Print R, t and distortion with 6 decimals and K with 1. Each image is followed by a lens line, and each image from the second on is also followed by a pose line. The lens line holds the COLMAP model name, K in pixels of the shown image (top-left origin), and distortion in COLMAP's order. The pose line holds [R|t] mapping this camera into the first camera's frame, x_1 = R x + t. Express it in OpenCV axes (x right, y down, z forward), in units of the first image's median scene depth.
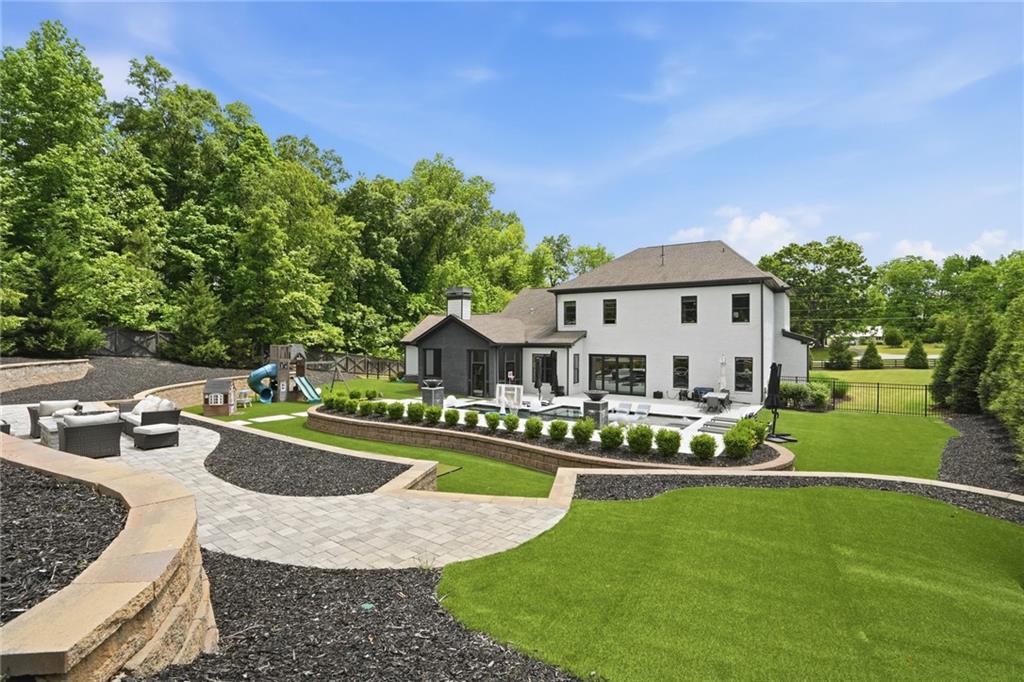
lens RADIAL K [[490.5, 0, 511.9], [0, 490.5, 322.1], [0, 0, 1]] dist [-0.001520, -0.000419]
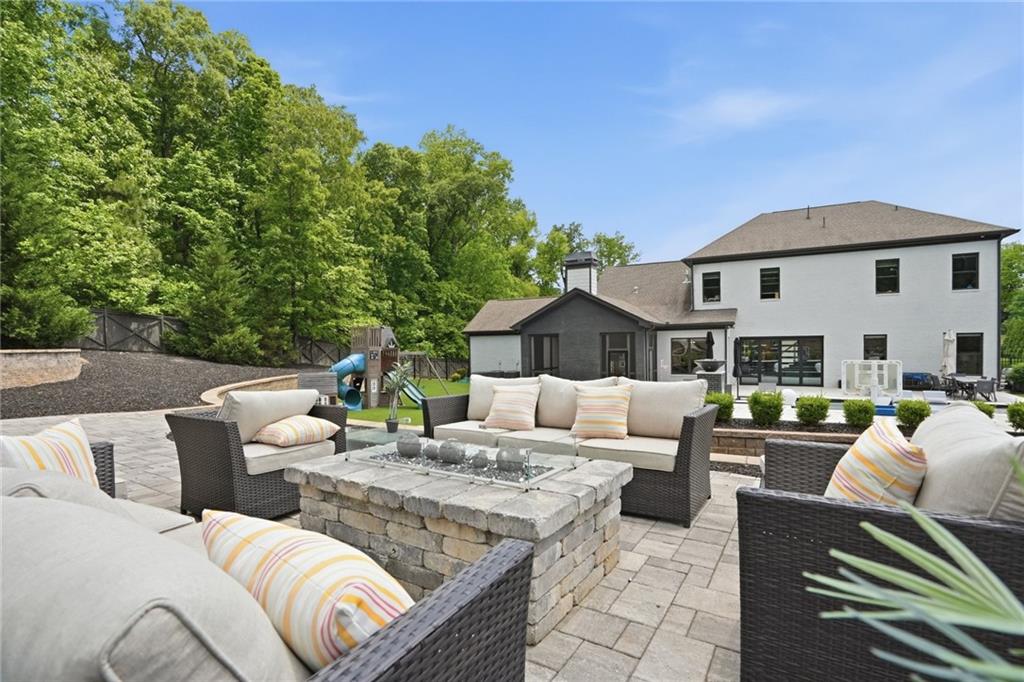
lens RADIAL K [[491.8, 0, 512.0], [0, 491.8, 341.0], [0, 0, 1]] dist [-0.001835, 0.000524]
pose [[0.995864, -0.016853, 0.089283, -0.274341], [0.014394, 0.999501, 0.028115, 0.041594], [-0.089712, -0.026713, 0.995609, 0.236889]]
